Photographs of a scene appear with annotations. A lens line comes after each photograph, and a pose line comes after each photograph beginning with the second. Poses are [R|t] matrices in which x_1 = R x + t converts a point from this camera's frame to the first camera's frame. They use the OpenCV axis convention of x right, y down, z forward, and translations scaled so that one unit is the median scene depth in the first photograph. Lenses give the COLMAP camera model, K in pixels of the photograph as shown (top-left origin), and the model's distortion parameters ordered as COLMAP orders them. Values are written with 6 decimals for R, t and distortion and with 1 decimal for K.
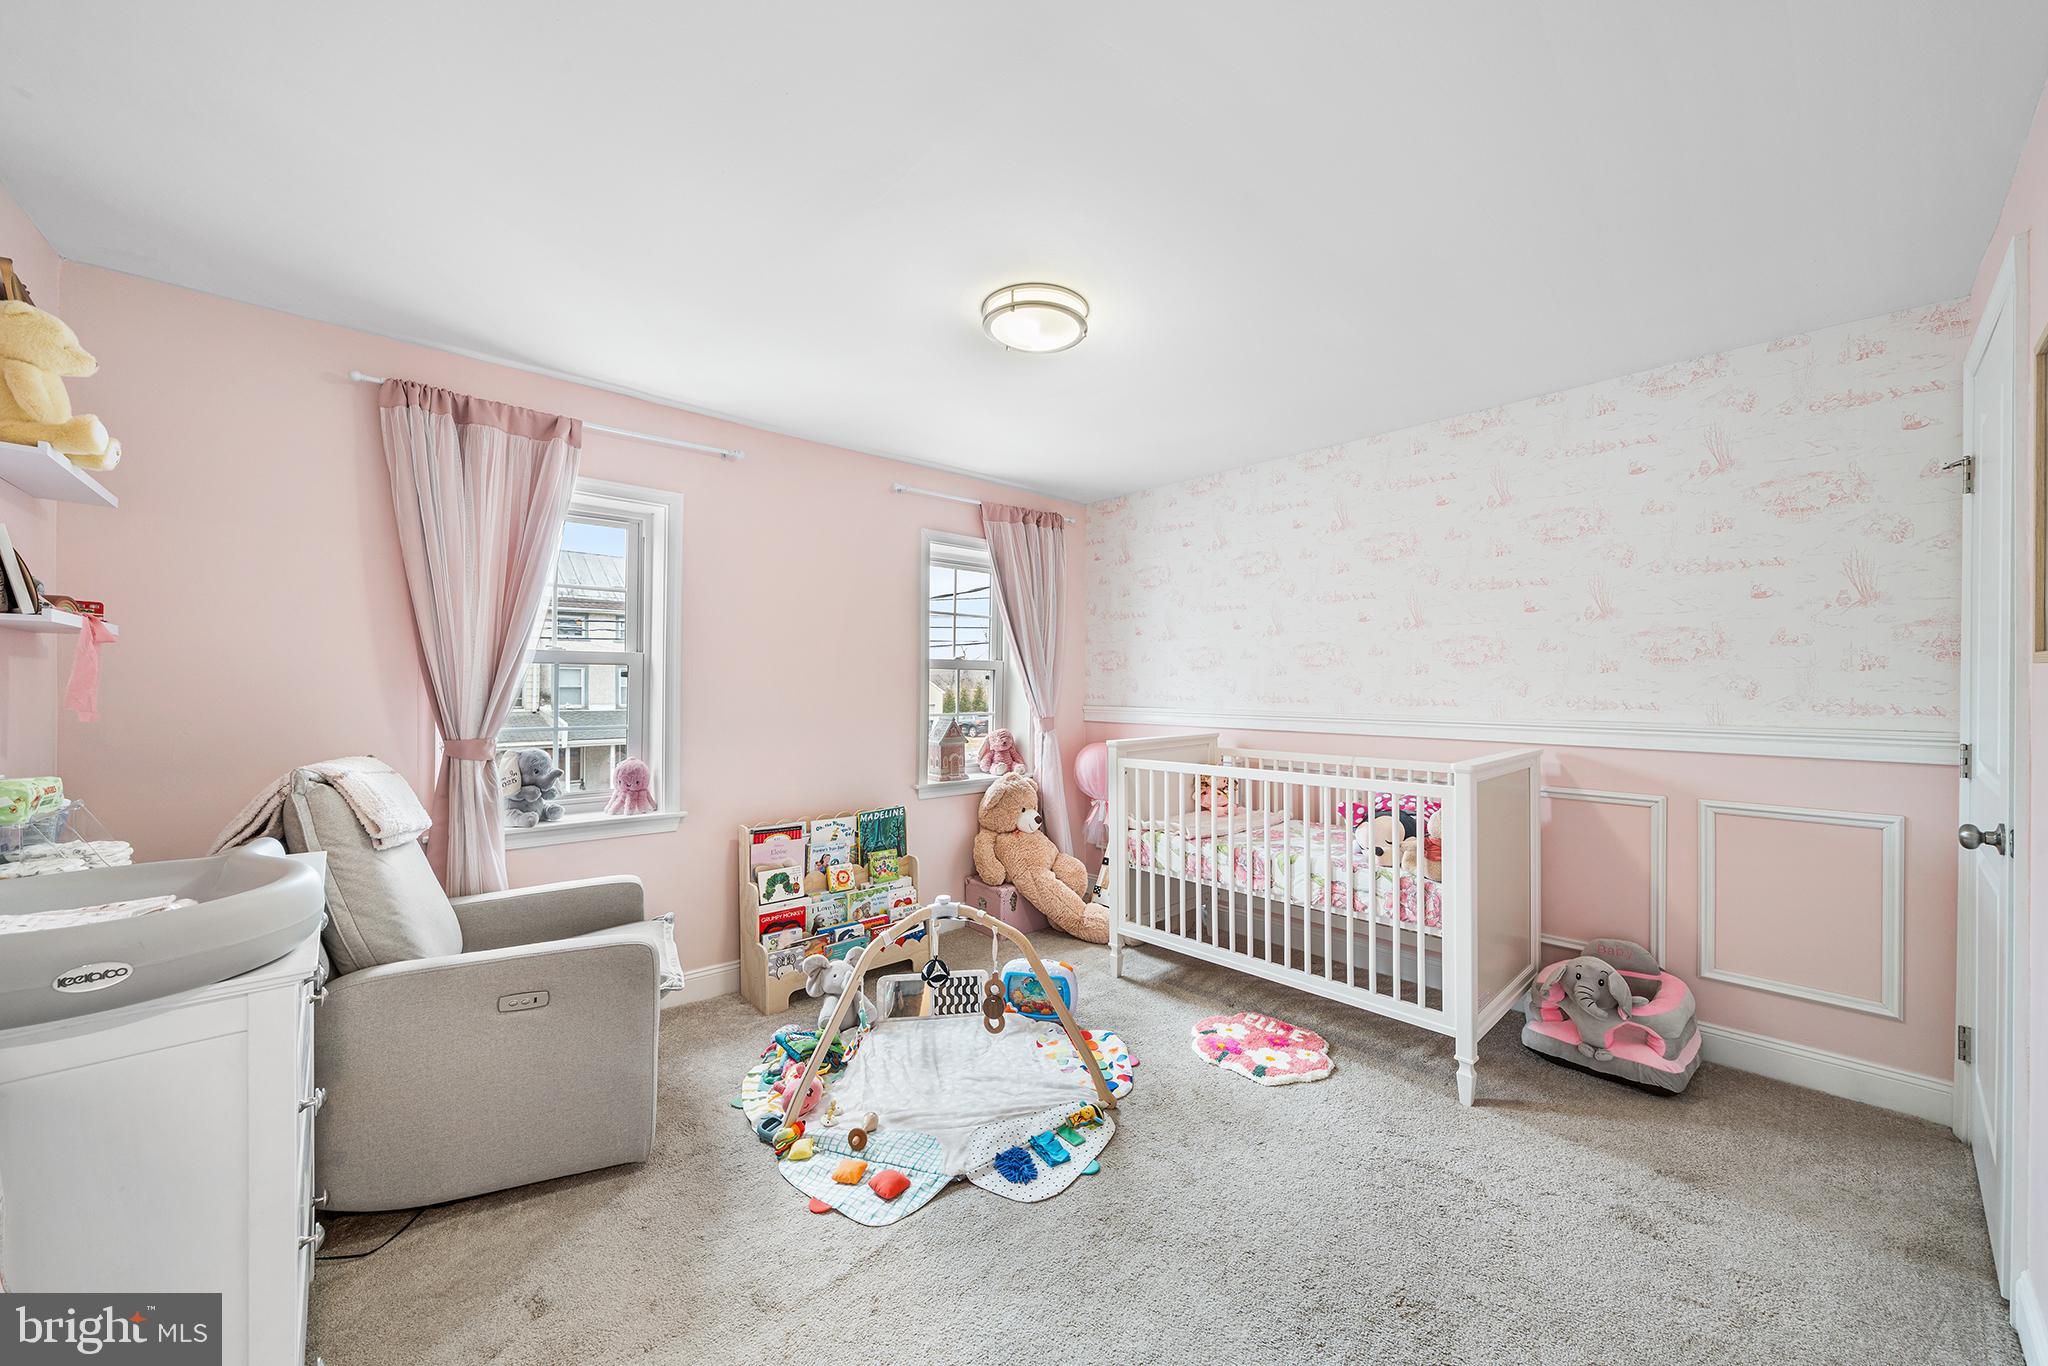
lens RADIAL K [[761.4, 0, 1024.0], [0, 761.4, 683.0], [0, 0, 1]] dist [0.000682, 0.000118]
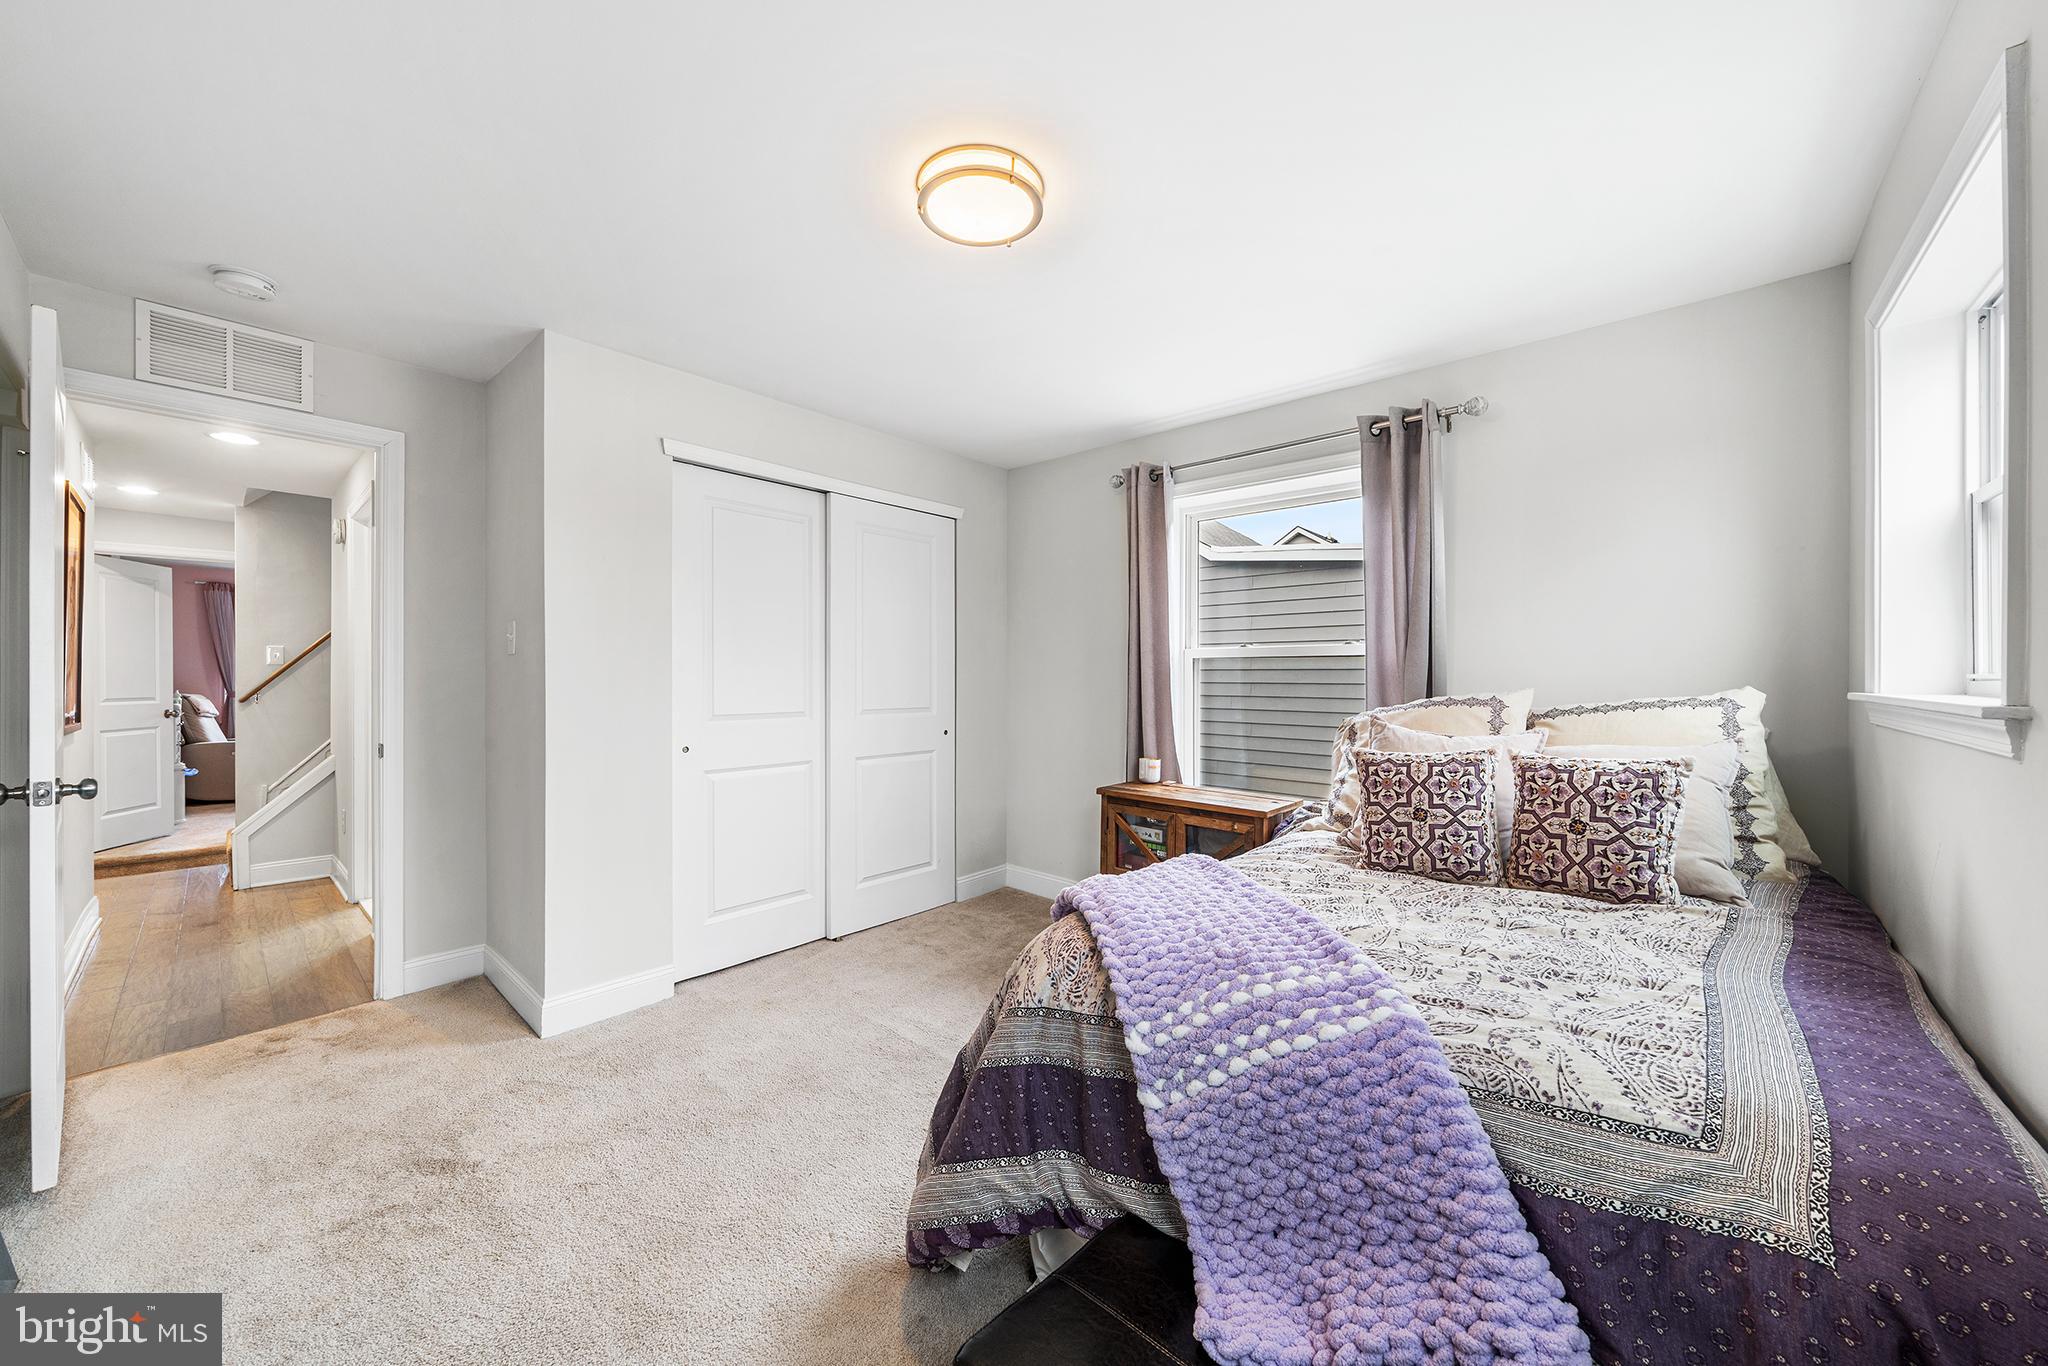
lens RADIAL K [[764.8, 0, 1029.4], [0, 764.8, 678.8], [0, 0, 1]] dist [0.000598, 0.000054]
pose [[0.996126, 0.001300, 0.087928, 2.565439], [-0.000827, 0.999985, -0.005407, 0.041630], [-0.087933, 0.005314, 0.996112, -2.771401]]
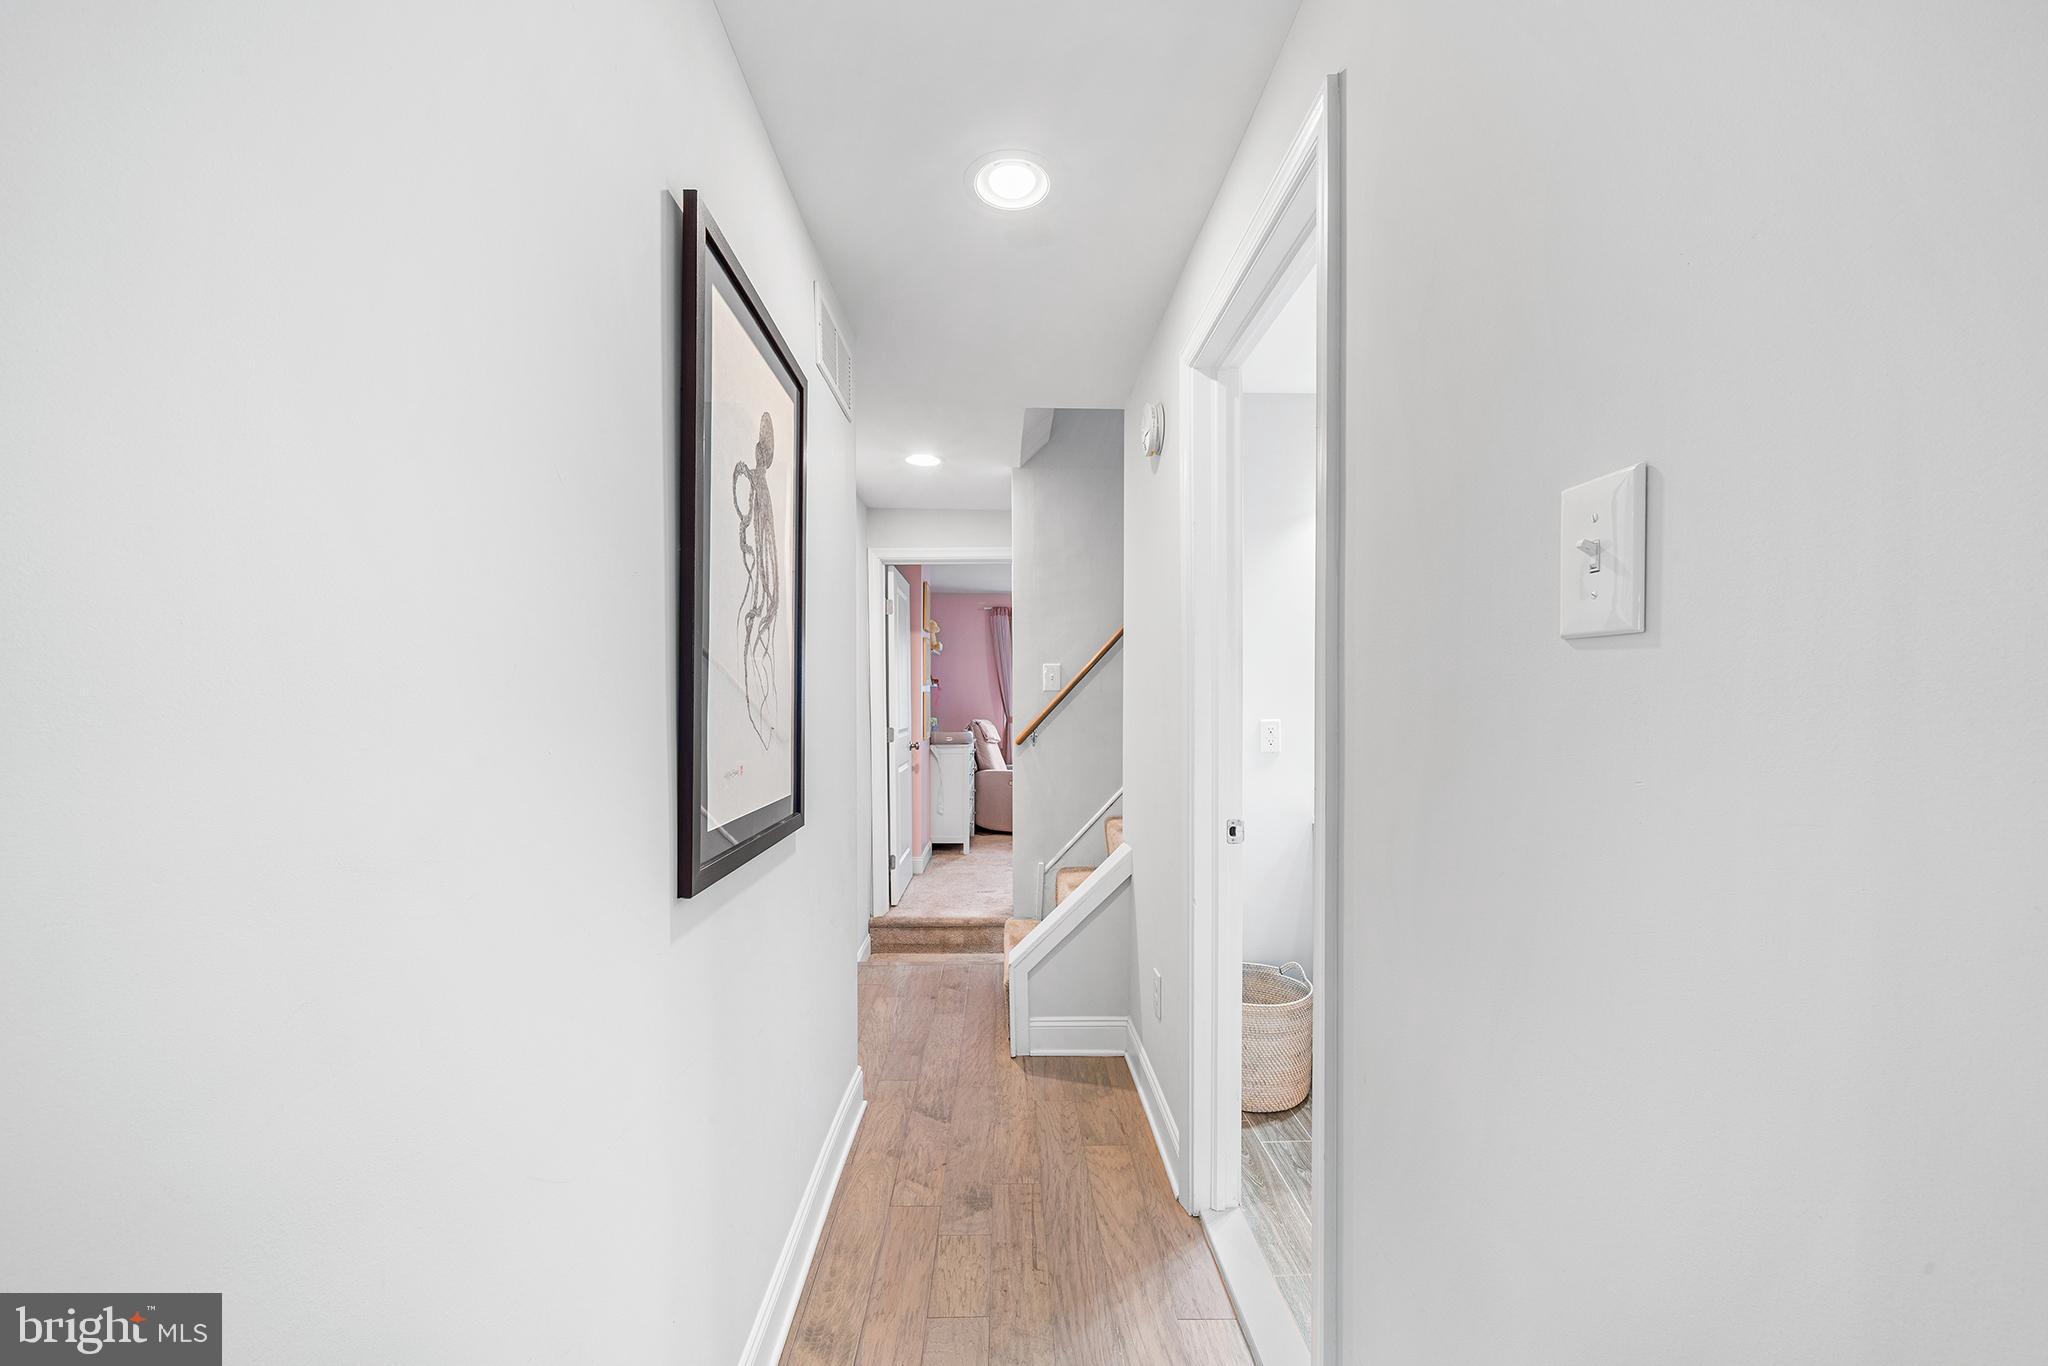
lens RADIAL K [[761.4, 0, 1024.0], [0, 761.4, 683.0], [0, 0, 1]] dist [0.000682, 0.000118]
pose [[0.764773, -0.011937, -0.644189, 1.432979], [-0.002052, 0.999778, -0.020962, 0.004821], [0.644296, 0.017353, 0.764579, -1.470721]]
